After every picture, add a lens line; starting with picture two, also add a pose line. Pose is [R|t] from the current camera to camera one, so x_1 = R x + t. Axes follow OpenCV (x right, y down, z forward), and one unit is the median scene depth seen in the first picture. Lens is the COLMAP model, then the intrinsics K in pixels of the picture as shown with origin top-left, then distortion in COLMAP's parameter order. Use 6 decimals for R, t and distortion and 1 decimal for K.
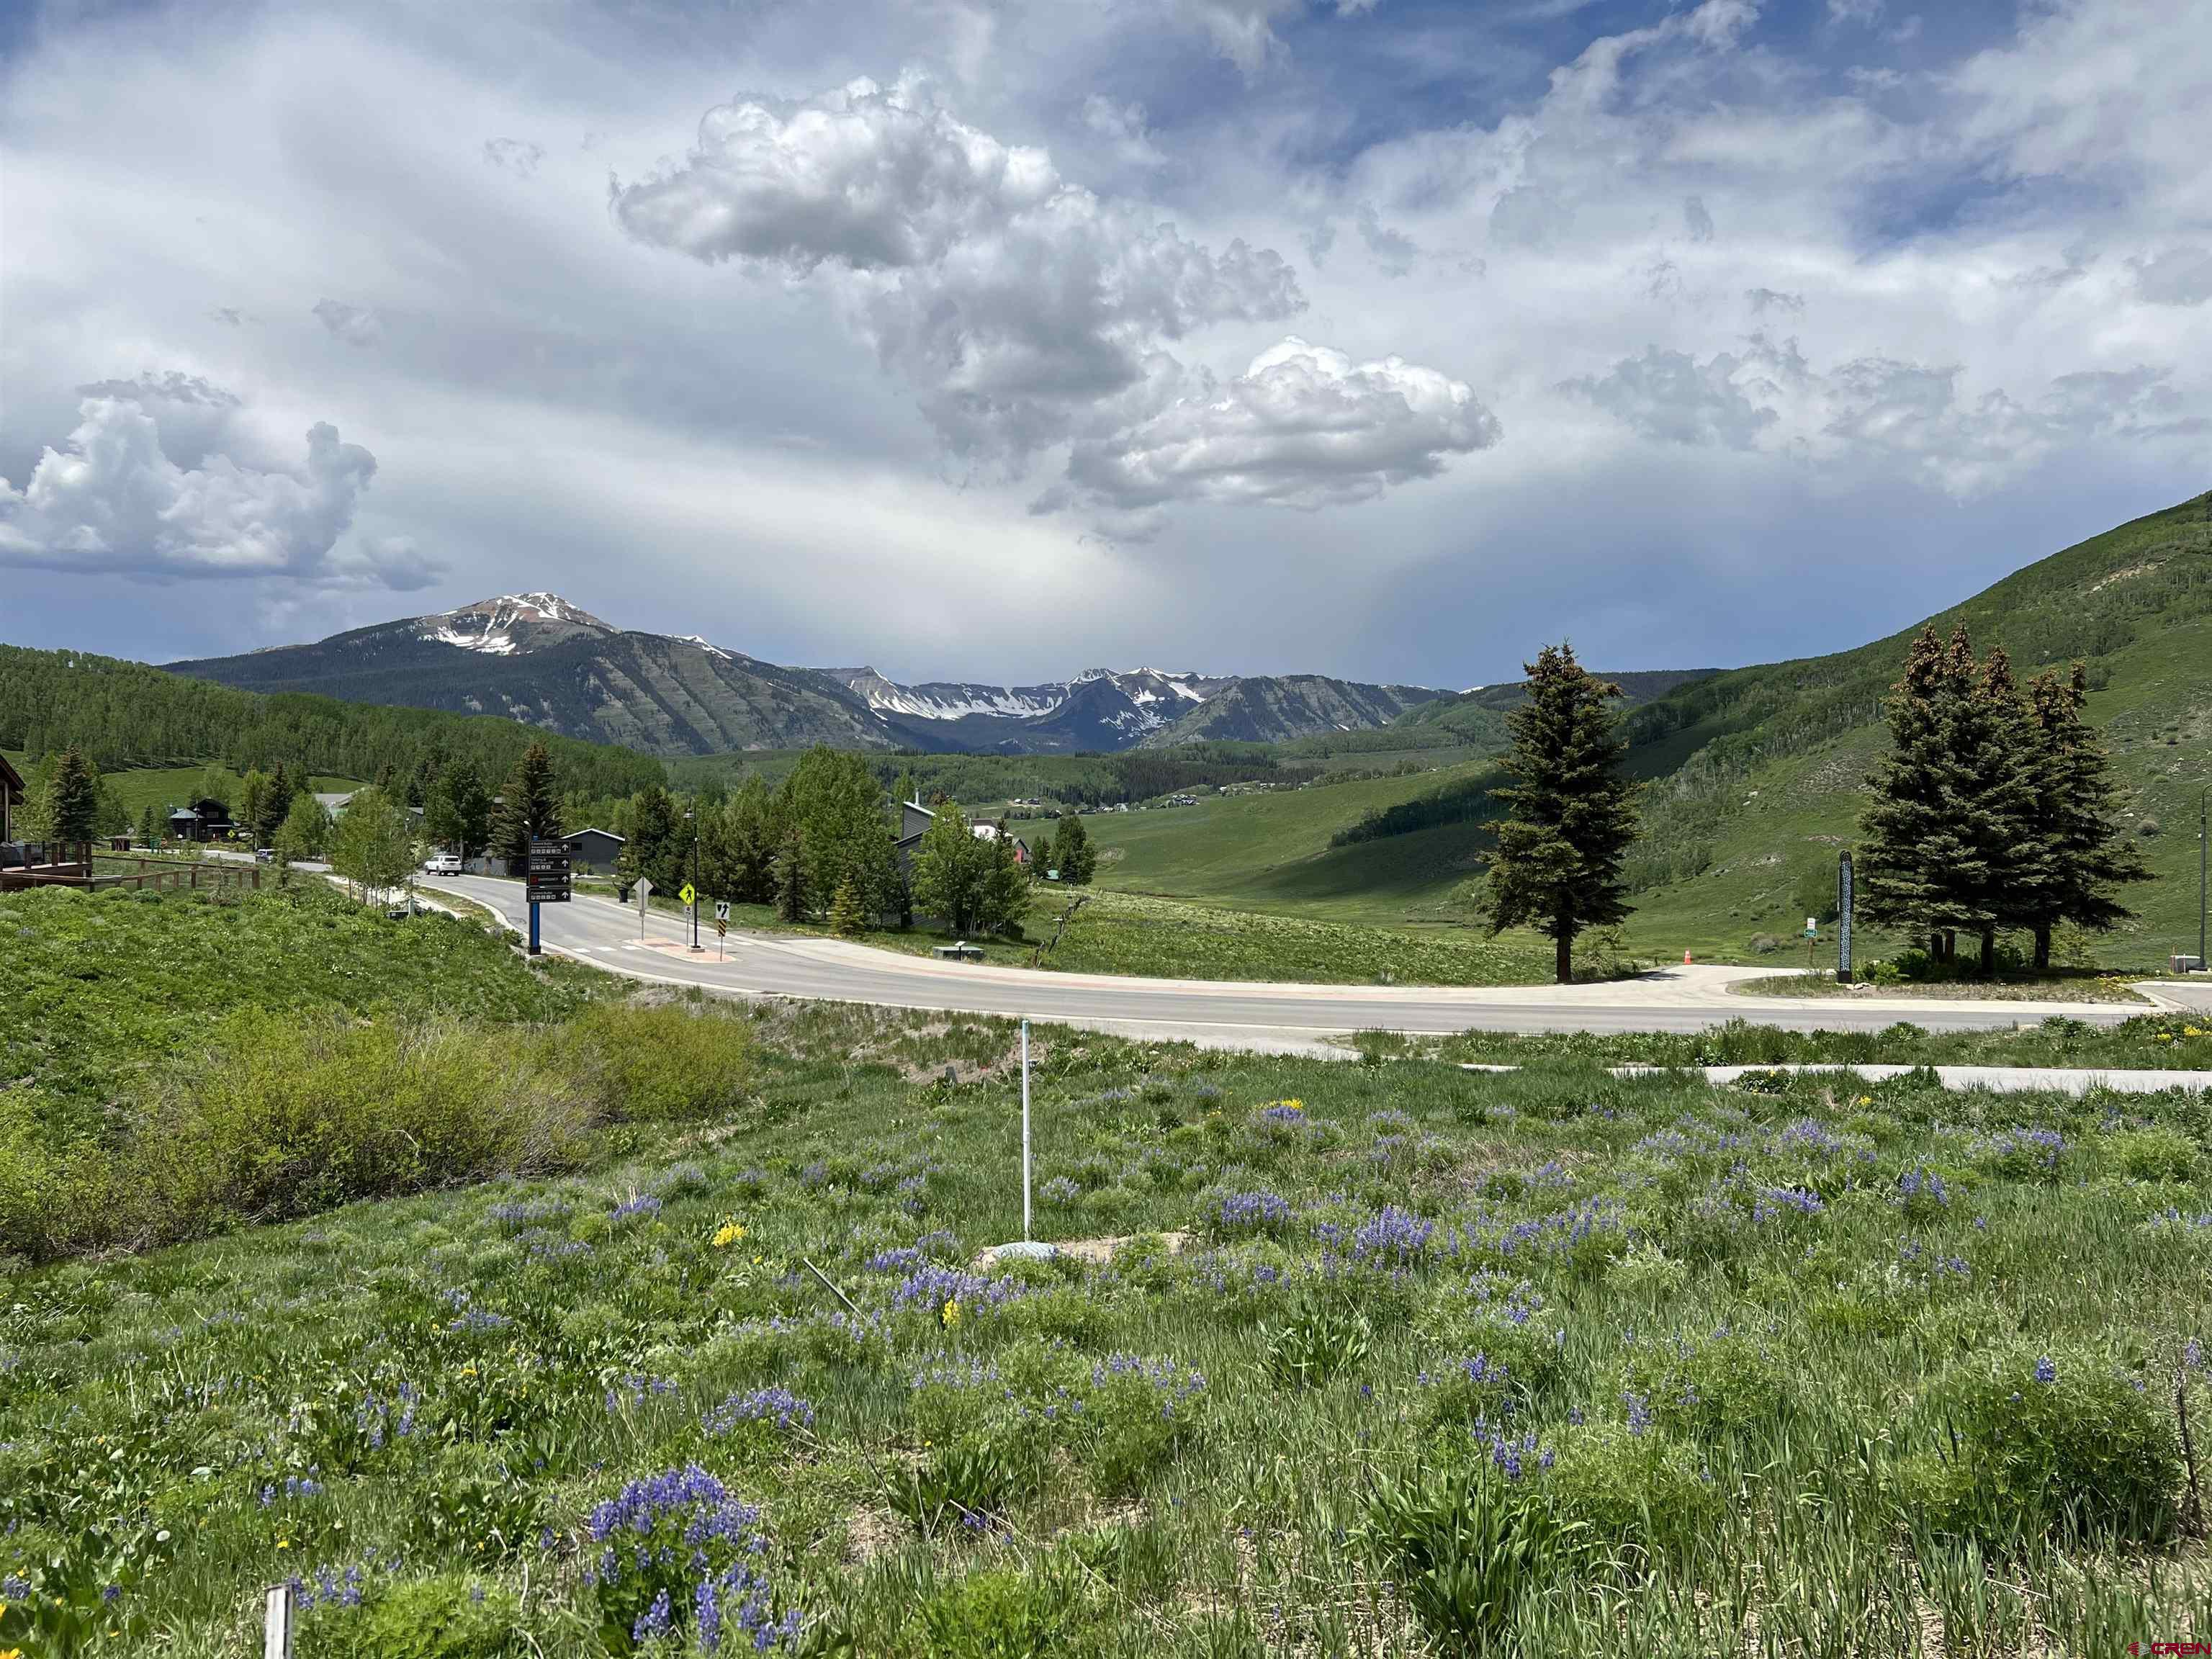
lens RADIAL K [[1682.2, 0, 1114.7], [0, 1682.2, 821.2], [0, 0, 1]] dist [0.065617, -0.084649]
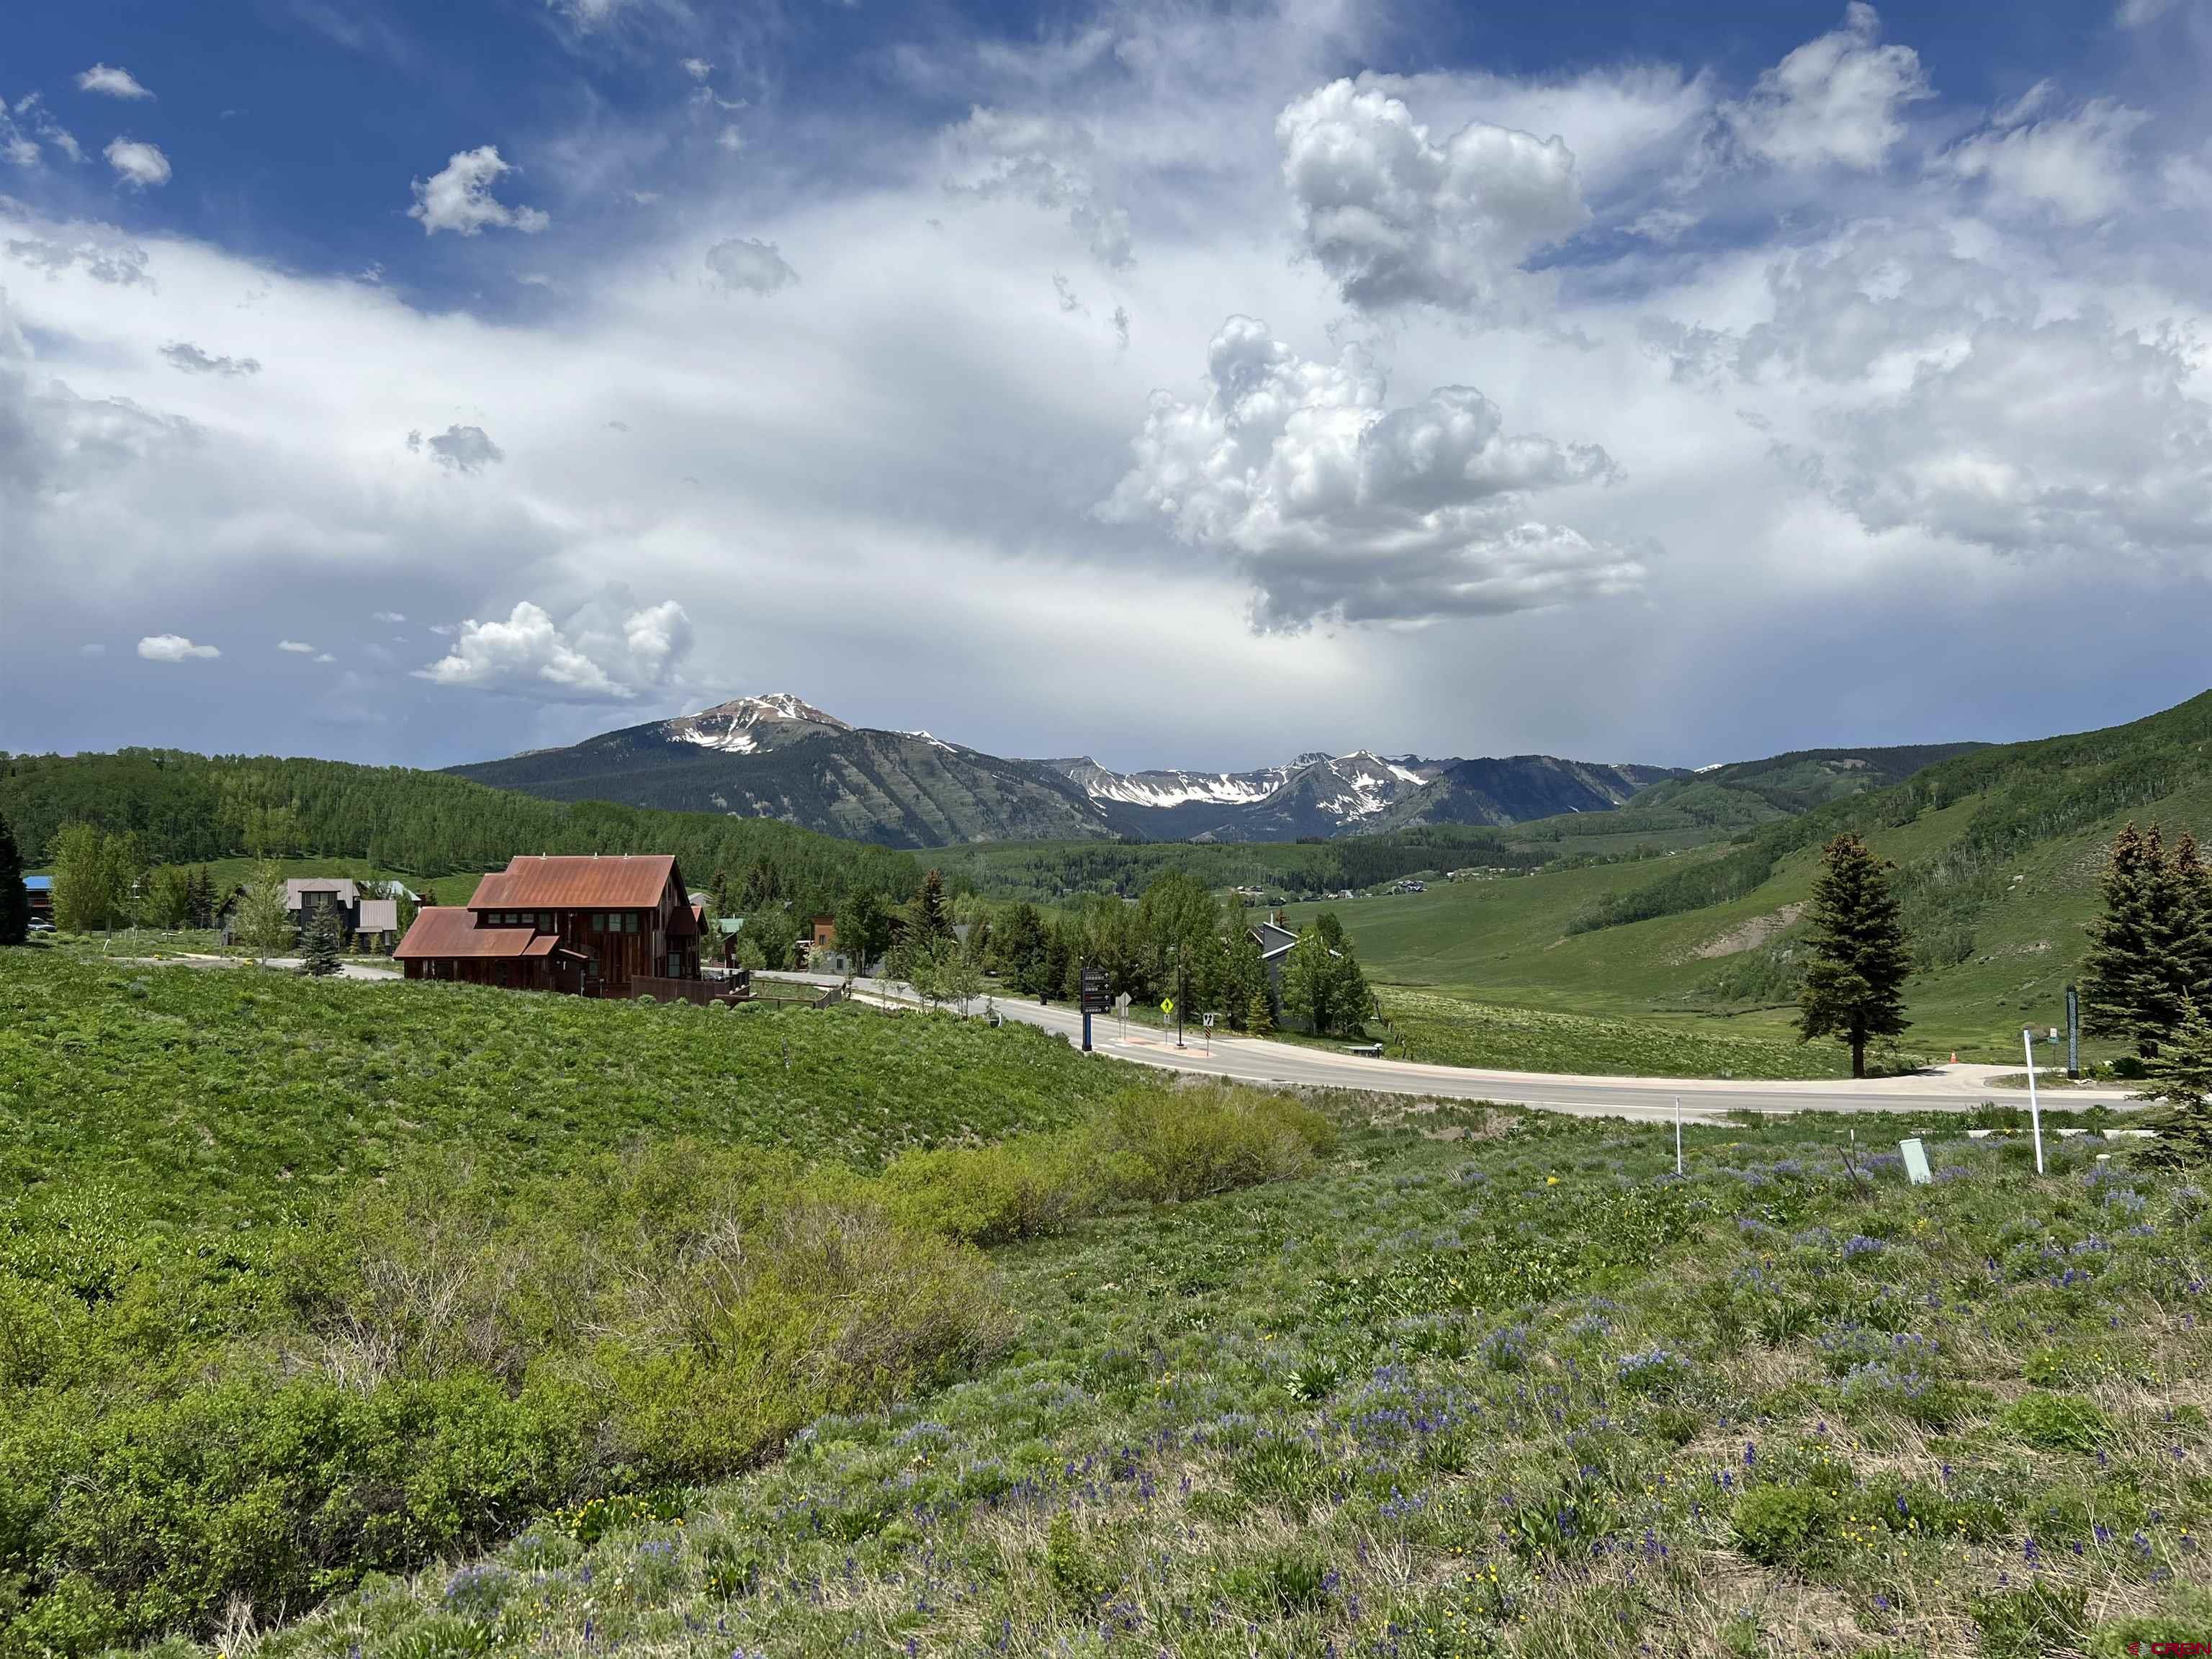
lens RADIAL K [[1682.2, 0, 1107.5], [0, 1682.2, 841.8], [0, 0, 1]] dist [0.065617, -0.084649]
pose [[0.991146, -0.014672, -0.131962, -0.061312], [0.009568, 0.999184, -0.039231, -0.018935], [0.132430, 0.037621, 0.990478, -0.180214]]
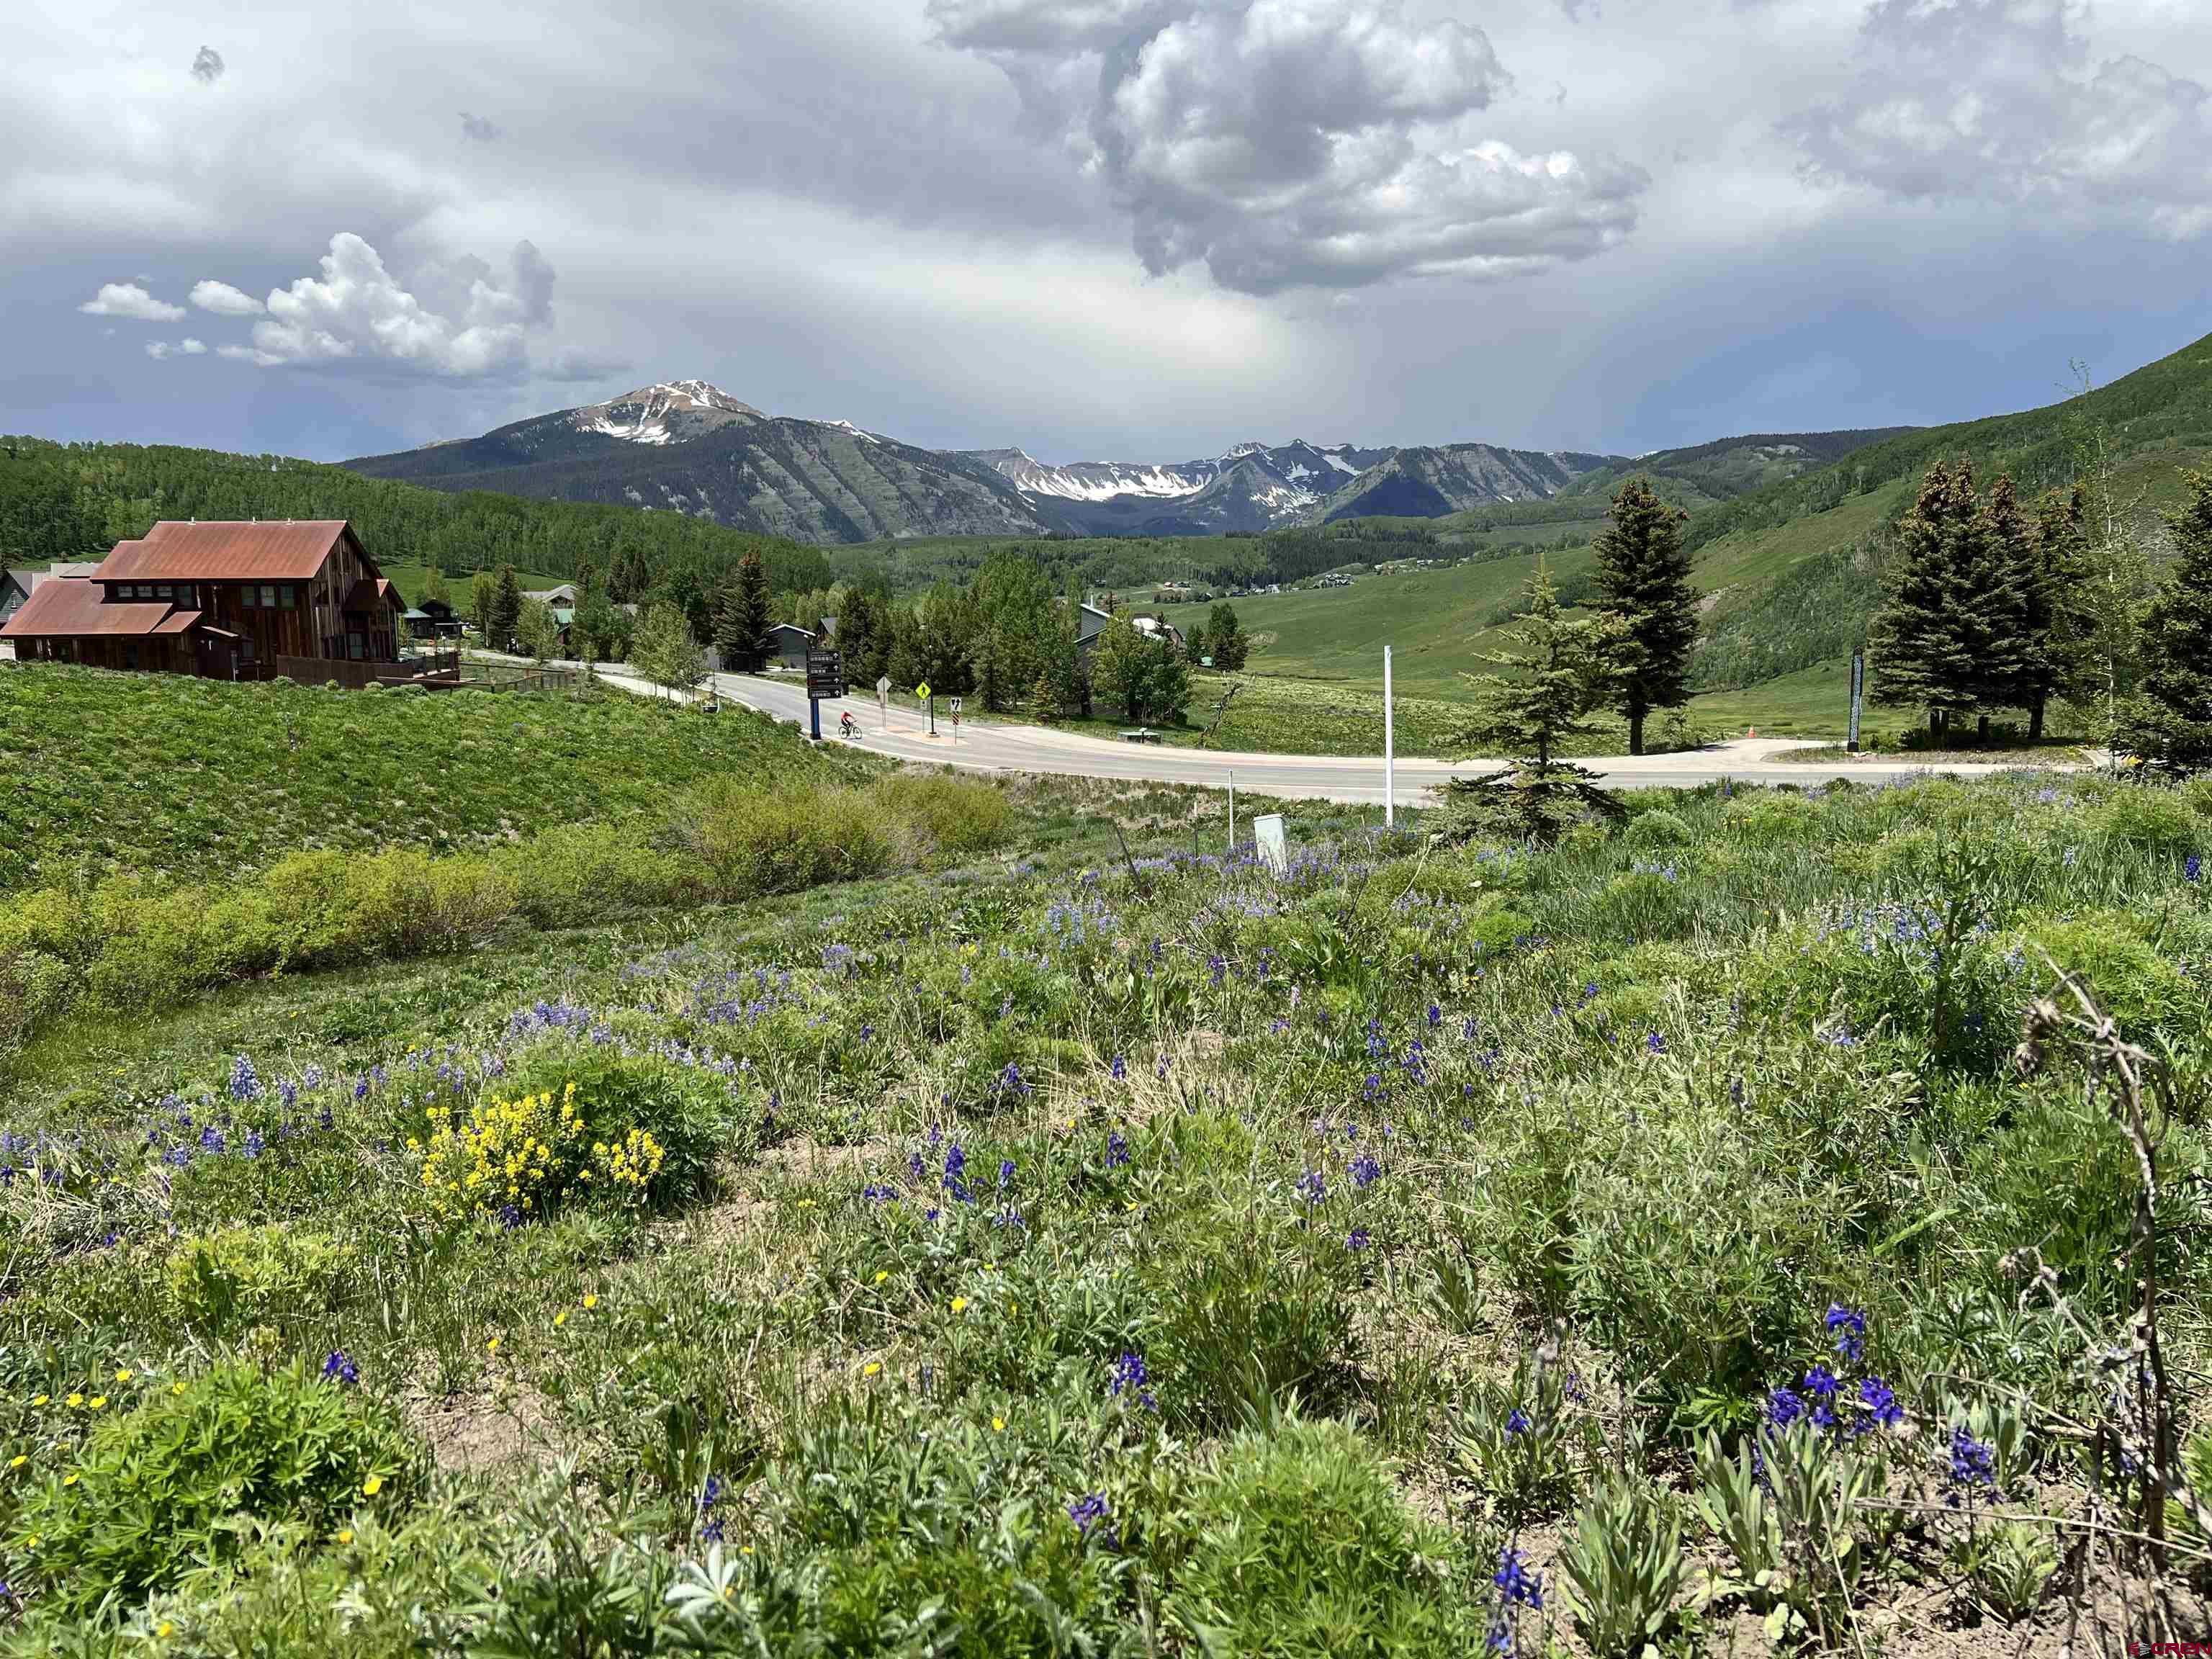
lens RADIAL K [[1682.2, 0, 1099.1], [0, 1682.2, 838.6], [0, 0, 1]] dist [0.065617, -0.084649]
pose [[0.995071, -0.002777, -0.099129, -0.001015], [0.016475, 0.990345, 0.137641, -0.008748], [0.097790, -0.138596, 0.985509, -0.110848]]
